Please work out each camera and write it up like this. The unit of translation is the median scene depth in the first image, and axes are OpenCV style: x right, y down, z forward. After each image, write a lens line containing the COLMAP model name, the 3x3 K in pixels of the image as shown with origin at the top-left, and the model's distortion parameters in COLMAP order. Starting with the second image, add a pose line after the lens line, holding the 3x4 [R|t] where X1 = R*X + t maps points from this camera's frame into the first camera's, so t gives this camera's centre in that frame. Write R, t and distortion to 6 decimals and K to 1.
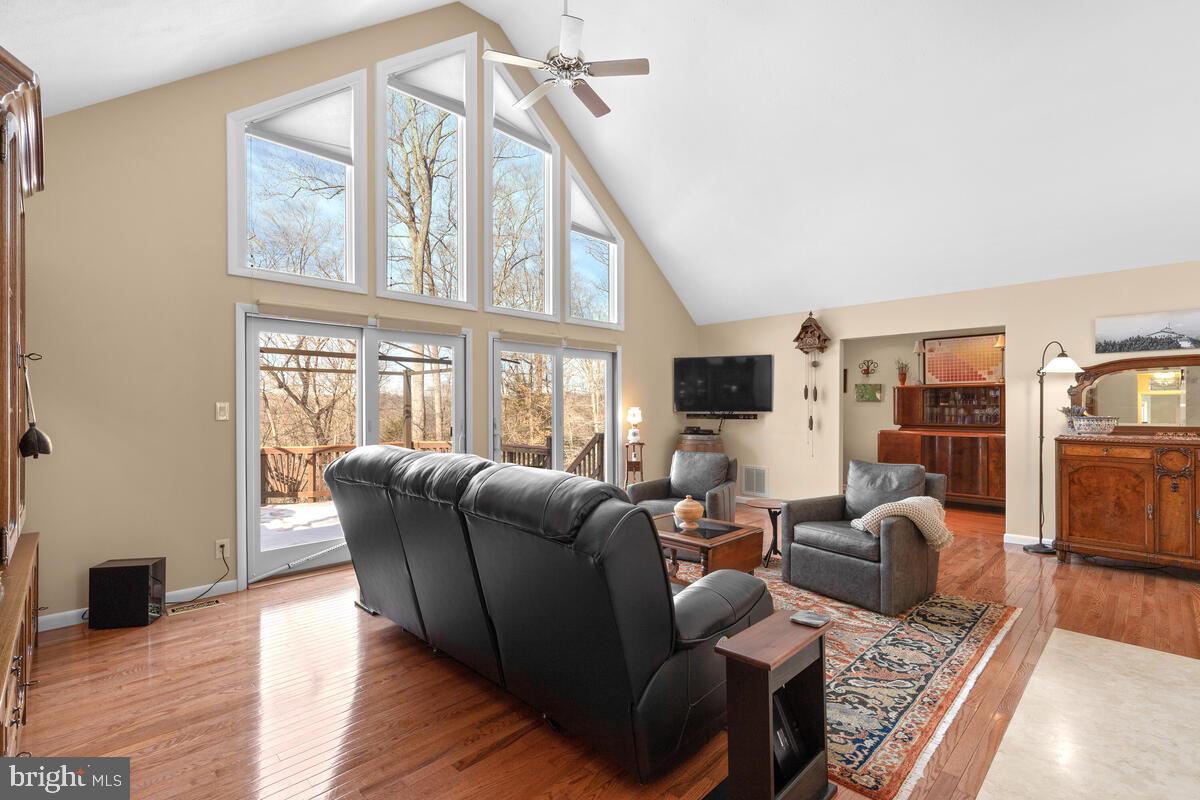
lens RADIAL K [[542.4, 0, 600.0], [0, 542.4, 400.0], [0, 0, 1]] dist [0.011048, 0.000019]
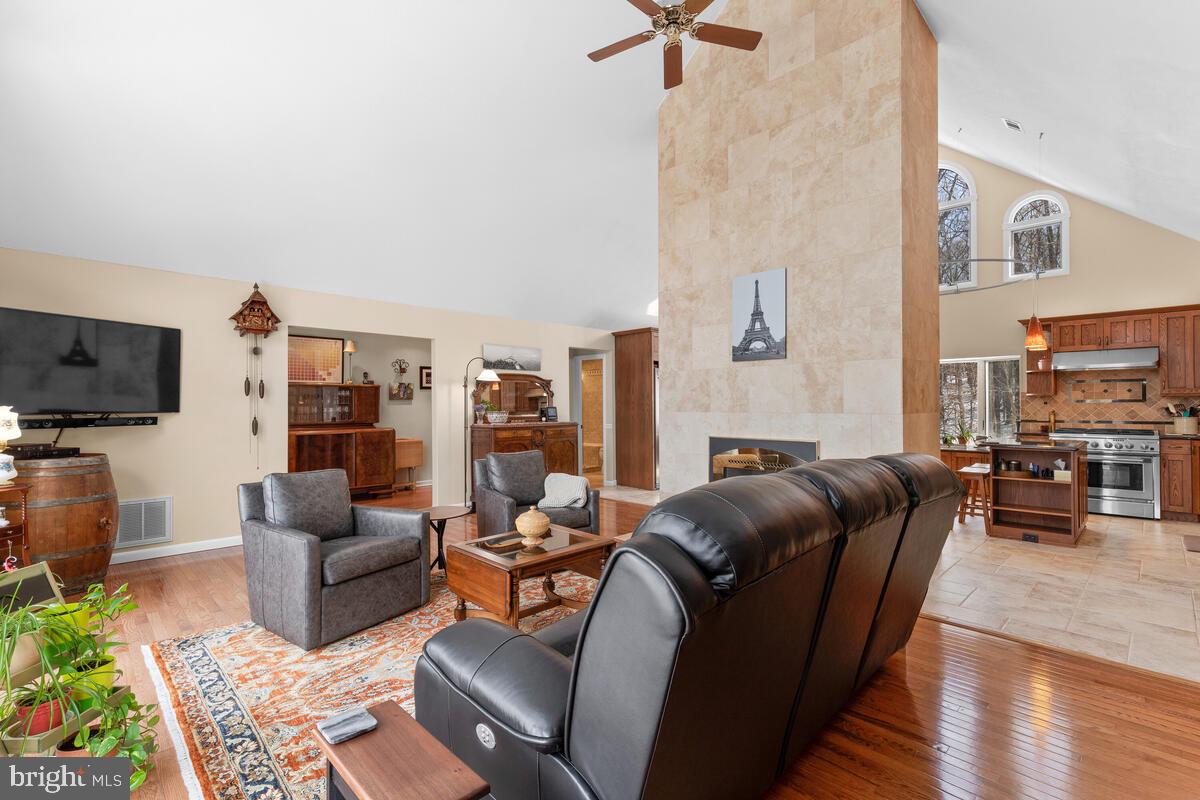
lens RADIAL K [[542.4, 0, 600.0], [0, 542.4, 400.0], [0, 0, 1]] dist [0.011048, 0.000019]
pose [[-0.010975, 0.008391, 0.999905, -0.399670], [-0.008594, 0.999927, -0.008485, 0.006886], [-0.999903, -0.008686, -0.010902, 0.513878]]
